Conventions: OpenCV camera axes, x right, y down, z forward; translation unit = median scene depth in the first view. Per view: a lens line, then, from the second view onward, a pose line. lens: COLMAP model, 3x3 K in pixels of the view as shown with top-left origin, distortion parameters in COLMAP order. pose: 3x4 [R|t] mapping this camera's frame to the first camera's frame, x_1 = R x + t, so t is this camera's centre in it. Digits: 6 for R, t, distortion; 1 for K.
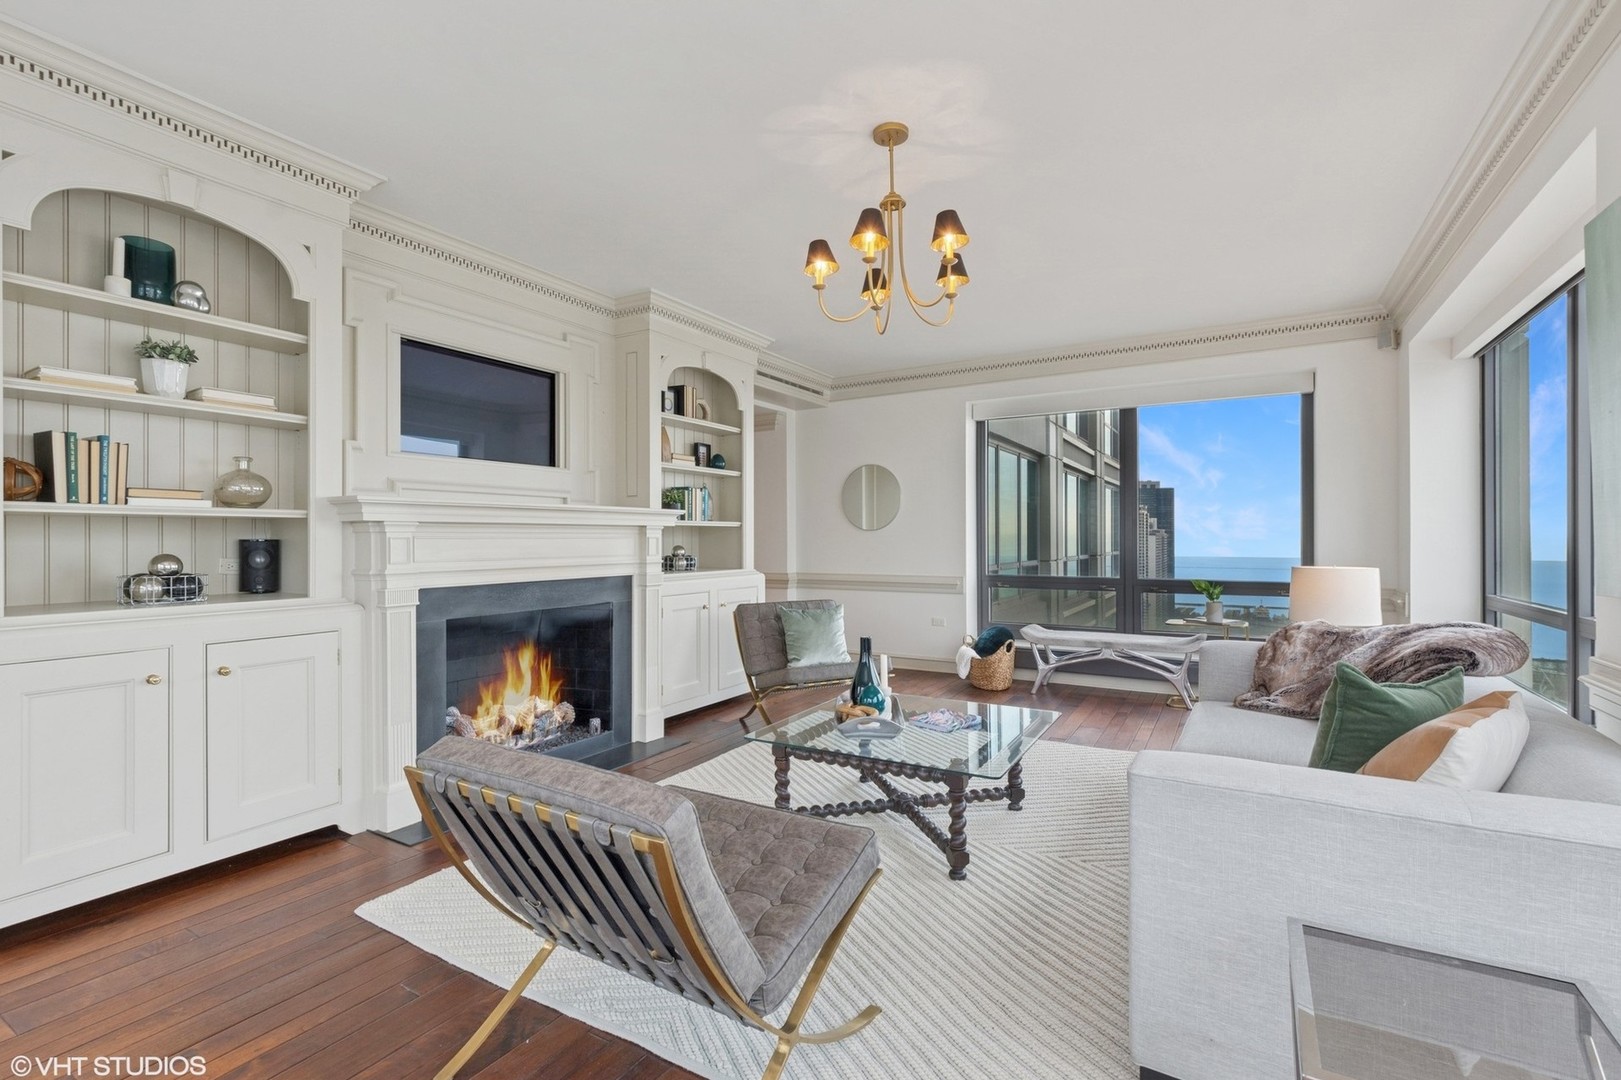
lens RADIAL K [[740.5, 0, 823.1], [0, 740.5, 528.9], [0, 0, 1]] dist [-0.002097, -0.000210]
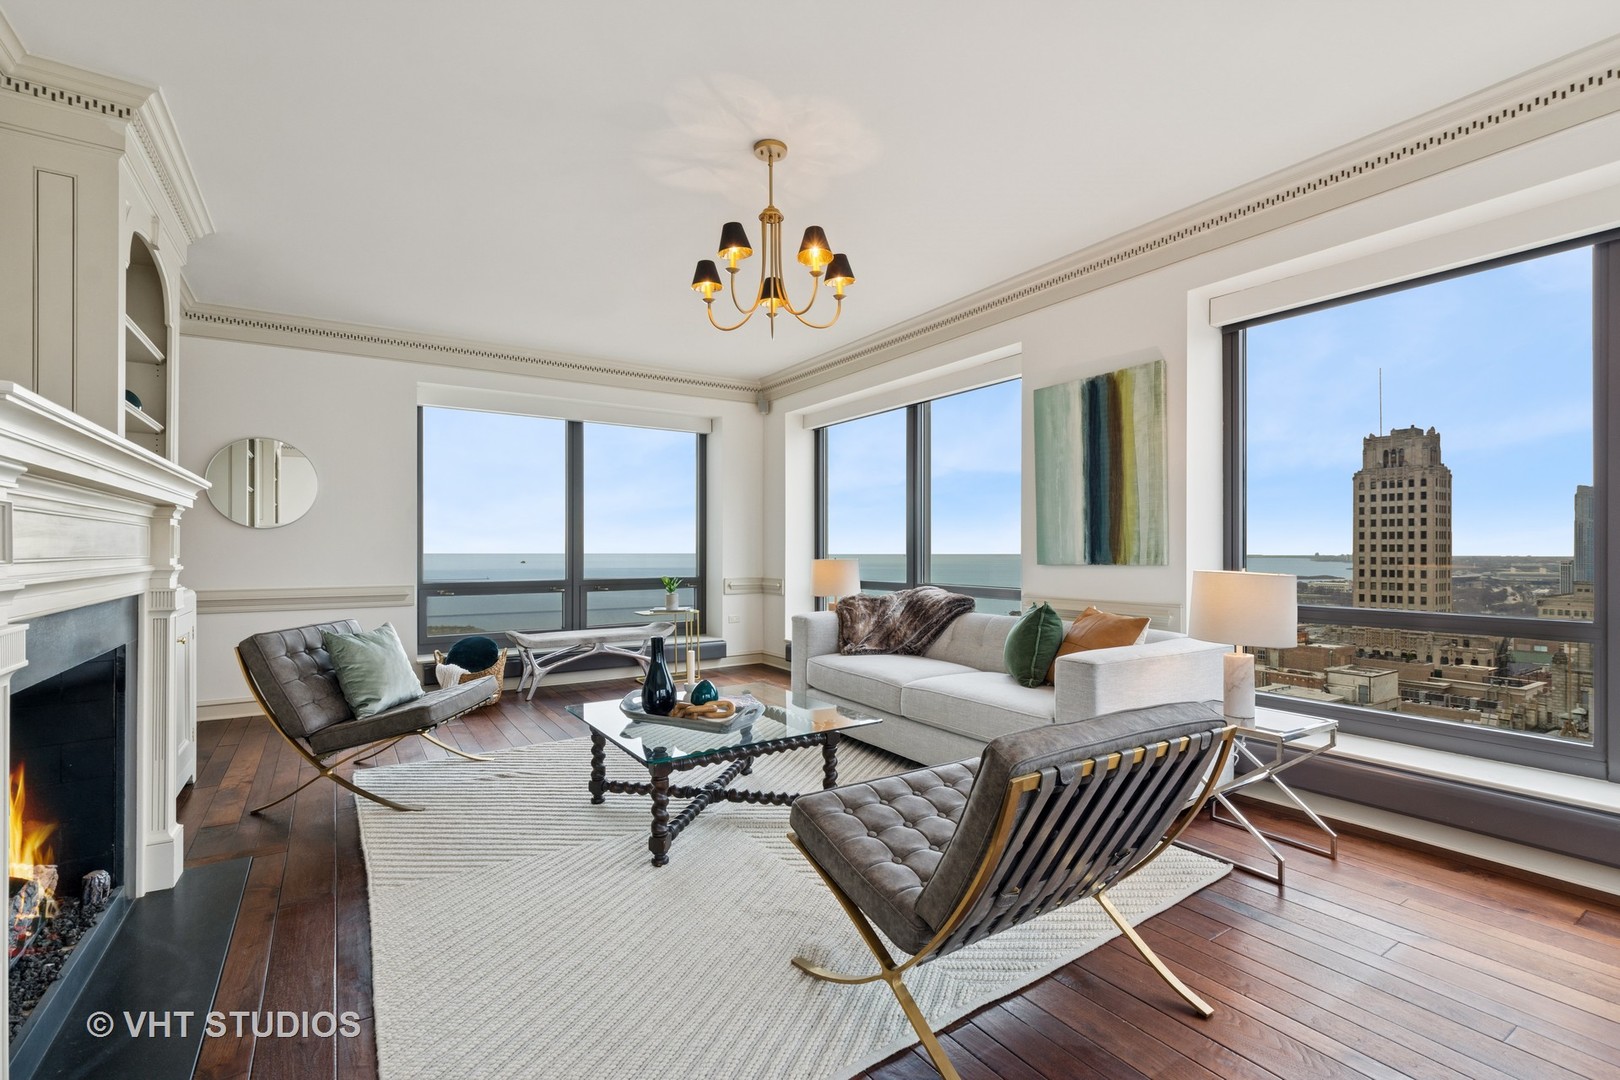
lens RADIAL K [[719.4, 0, 810.0], [0, 719.4, 540.0], [0, 0, 1]] dist [-0.000643, -0.000098]
pose [[0.443343, 0.014459, 0.896235, -0.541384], [-0.010210, 0.999886, -0.011081, 0.024152], [-0.896294, -0.004238, 0.443440, 0.332350]]
